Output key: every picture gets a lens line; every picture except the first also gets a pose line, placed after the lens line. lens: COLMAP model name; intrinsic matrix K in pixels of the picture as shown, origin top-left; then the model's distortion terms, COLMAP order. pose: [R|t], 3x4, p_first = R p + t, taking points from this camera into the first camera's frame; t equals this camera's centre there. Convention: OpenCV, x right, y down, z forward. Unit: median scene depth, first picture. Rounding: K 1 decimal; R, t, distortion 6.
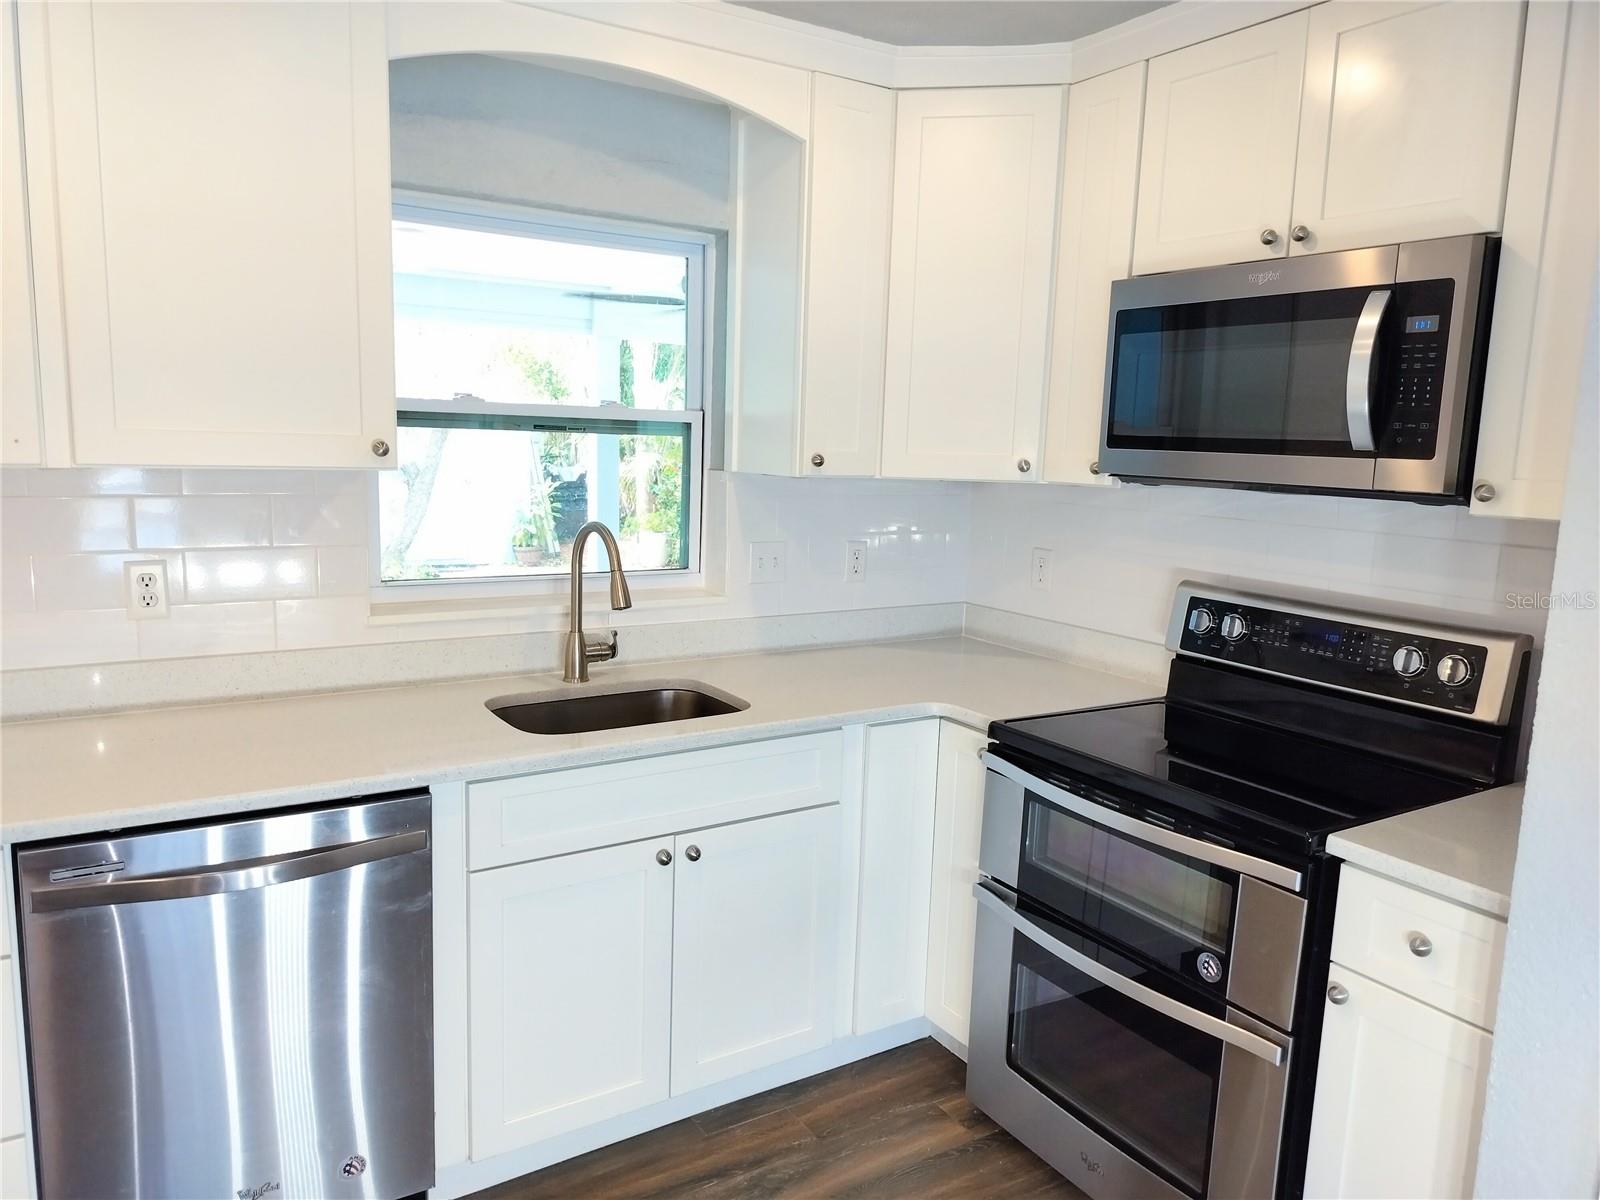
lens RADIAL K [[1121.8, 0, 803.9], [0, 1121.8, 602.5], [0, 0, 1]] dist [0.028953, -0.010454]
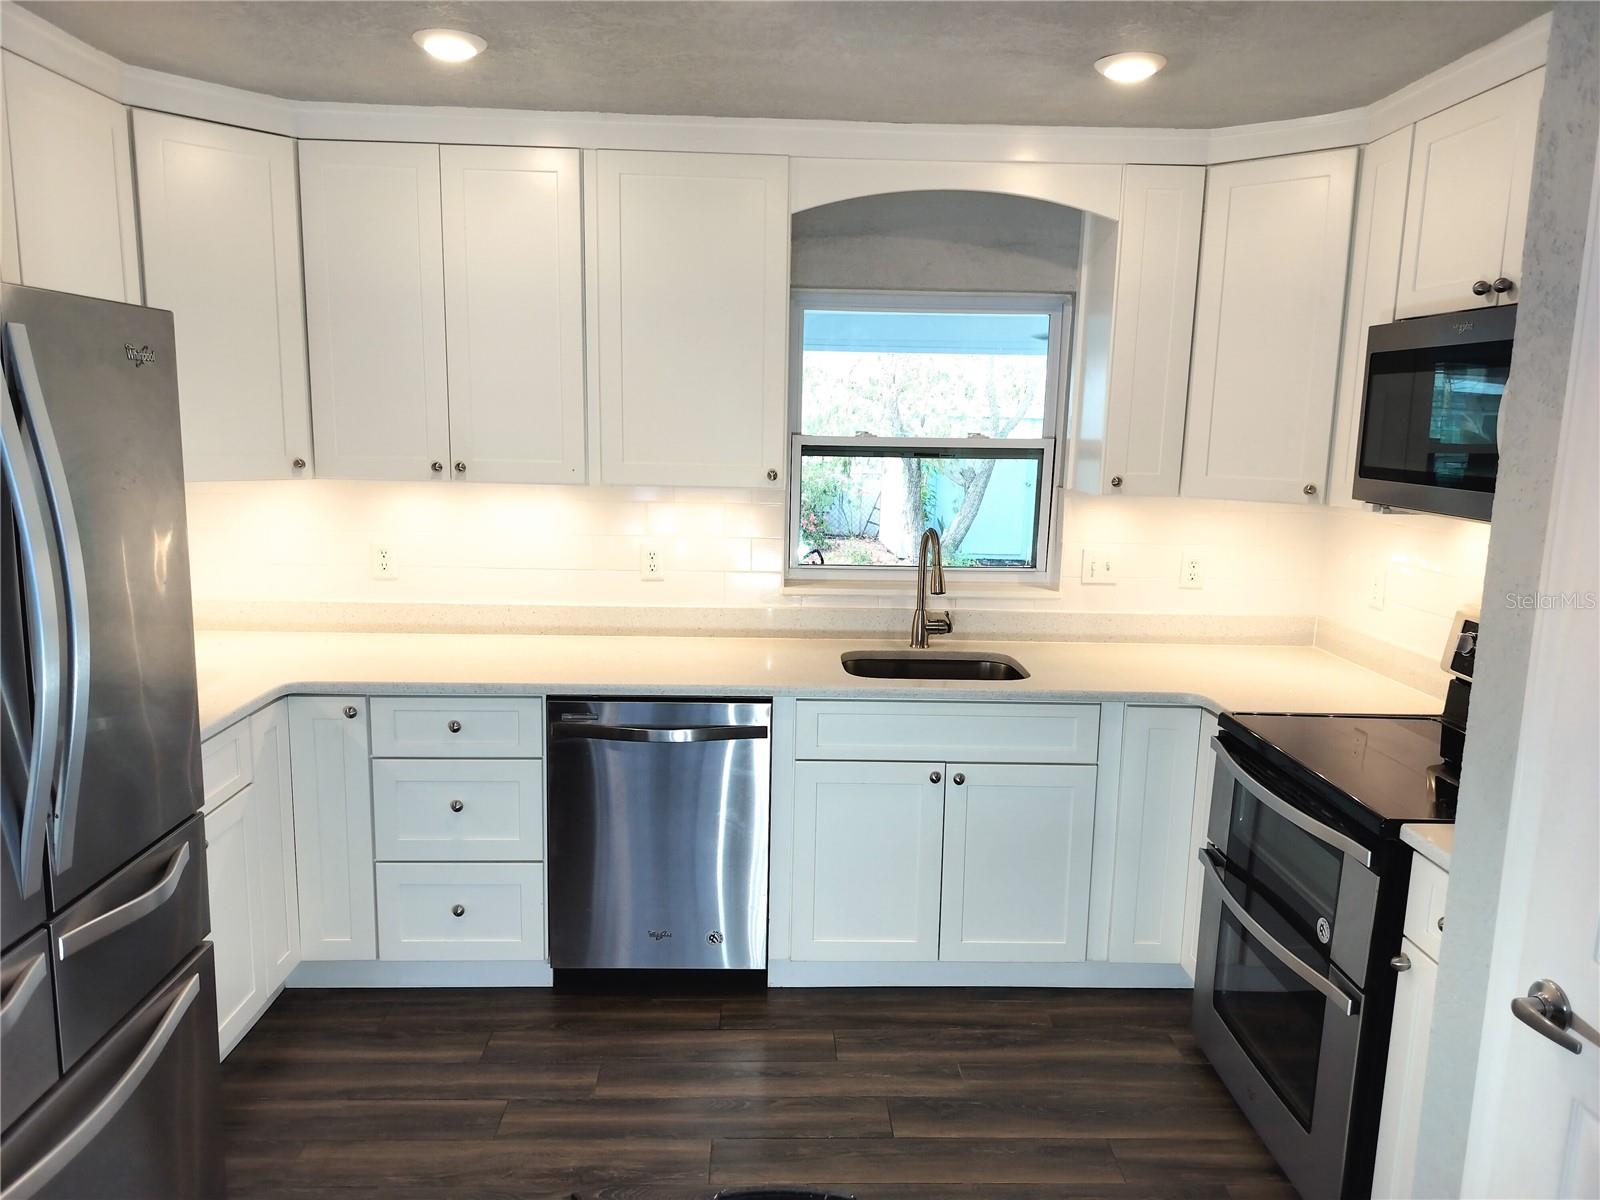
lens RADIAL K [[1121.8, 0, 796.9], [0, 1121.8, 602.8], [0, 0, 1]] dist [0.028953, -0.010454]
pose [[0.855908, 0.071280, -0.512192, 0.381468], [-0.070619, 0.997287, 0.020779, 0.000564], [0.512283, 0.018386, 0.858620, -0.231900]]
